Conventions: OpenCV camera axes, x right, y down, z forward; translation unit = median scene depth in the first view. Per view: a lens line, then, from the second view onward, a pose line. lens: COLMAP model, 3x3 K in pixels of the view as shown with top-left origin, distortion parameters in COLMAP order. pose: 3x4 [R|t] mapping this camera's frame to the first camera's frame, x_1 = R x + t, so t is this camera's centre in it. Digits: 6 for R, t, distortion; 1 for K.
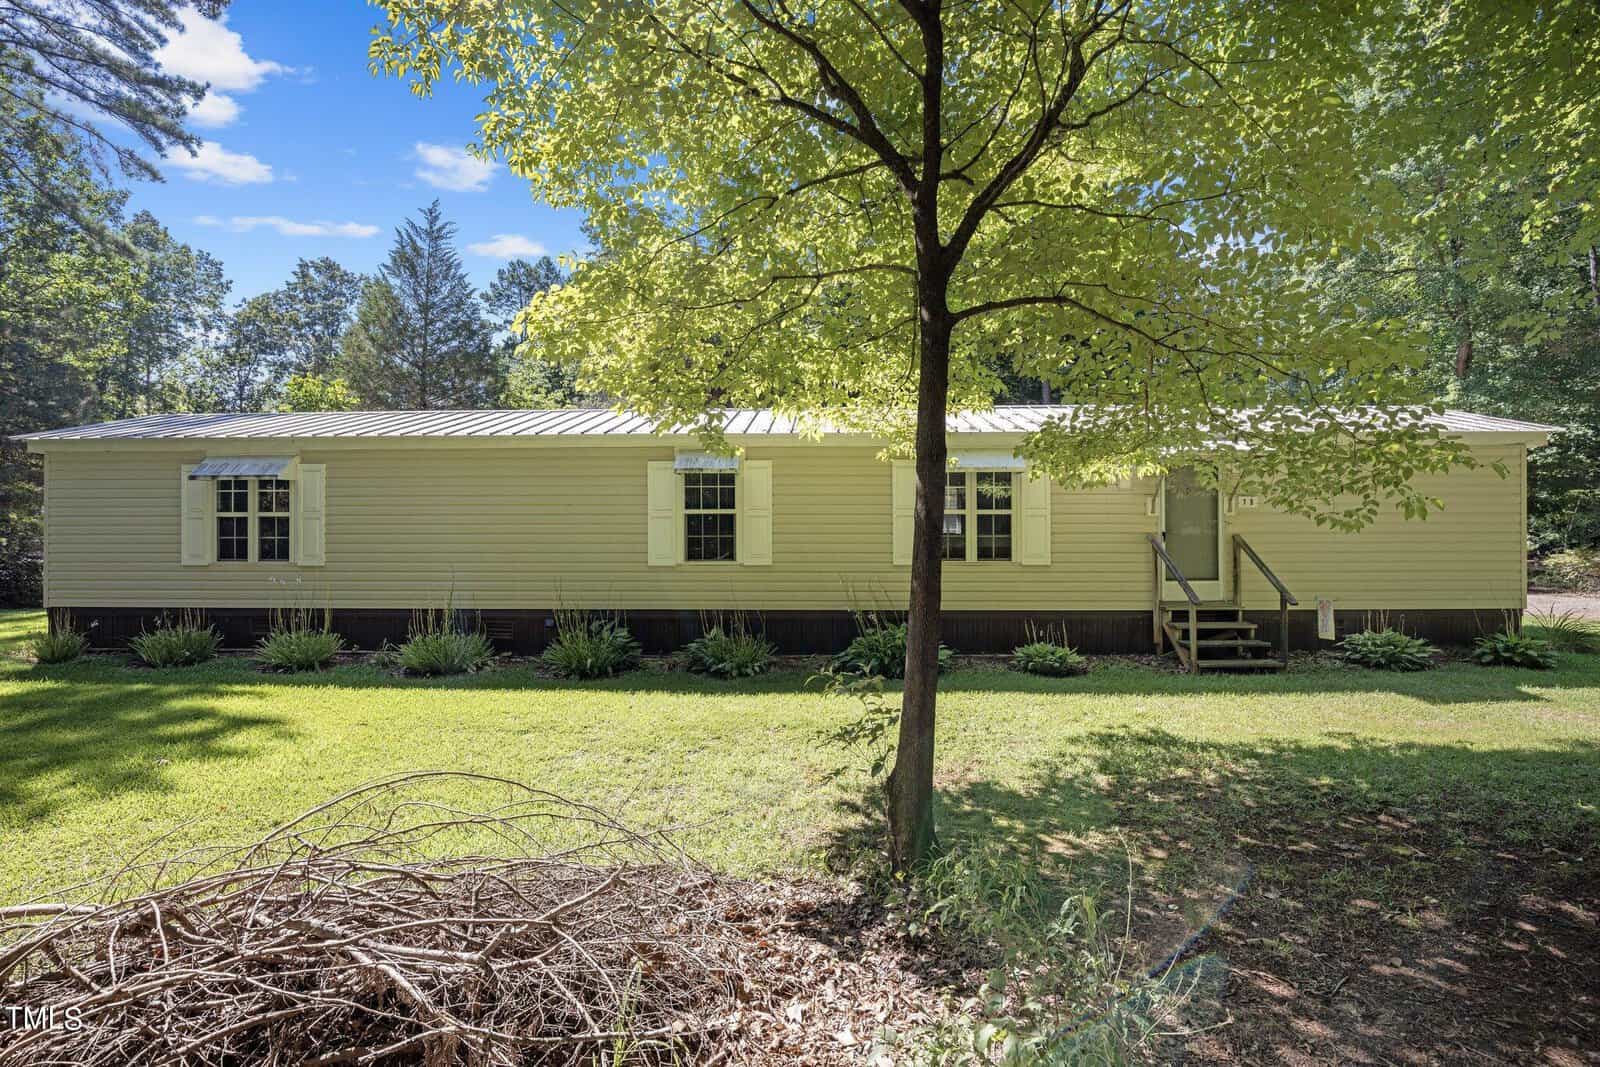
lens RADIAL K [[802.9, 0, 800.0], [0, 802.9, 533.5], [0, 0, 1]] dist [-0.022536, 0.001470]
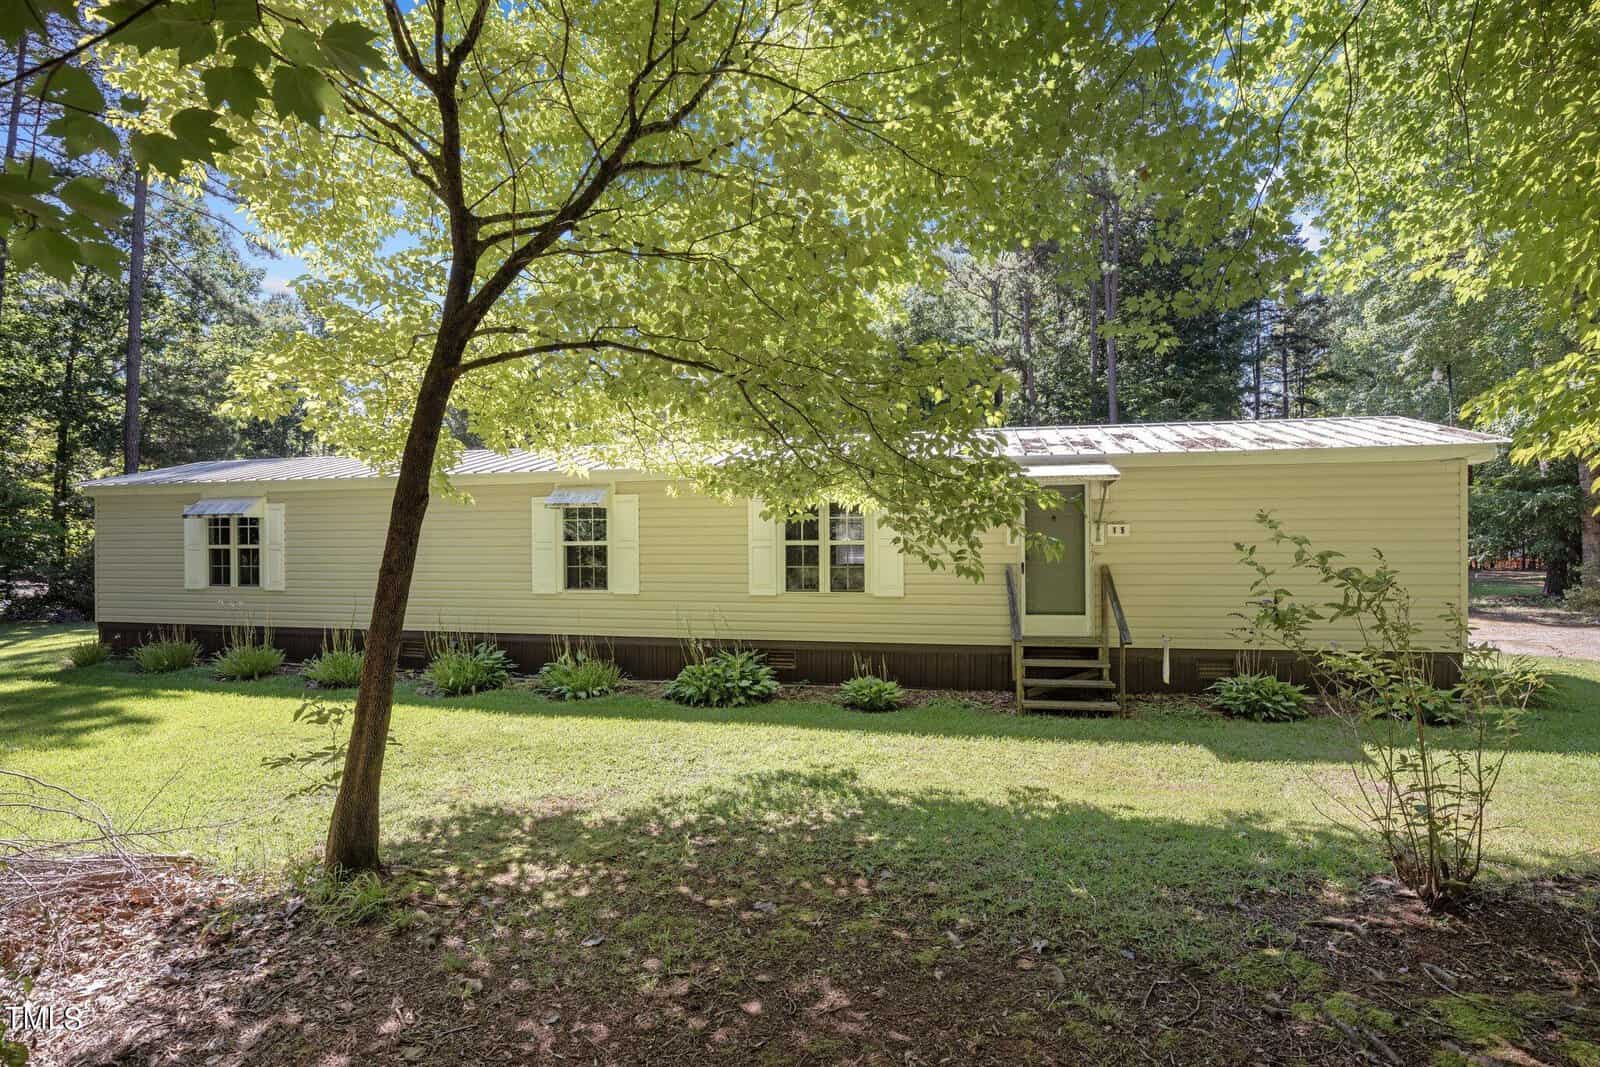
lens RADIAL K [[792.2, 0, 799.9], [0, 792.2, 458.2], [0, 0, 1]] dist [-0.010893, 0.000330]
pose [[0.973574, -0.028374, -0.226604, 0.433433], [-0.001890, 0.991217, -0.132234, -0.000050], [0.228365, 0.129168, 0.964969, 0.025279]]
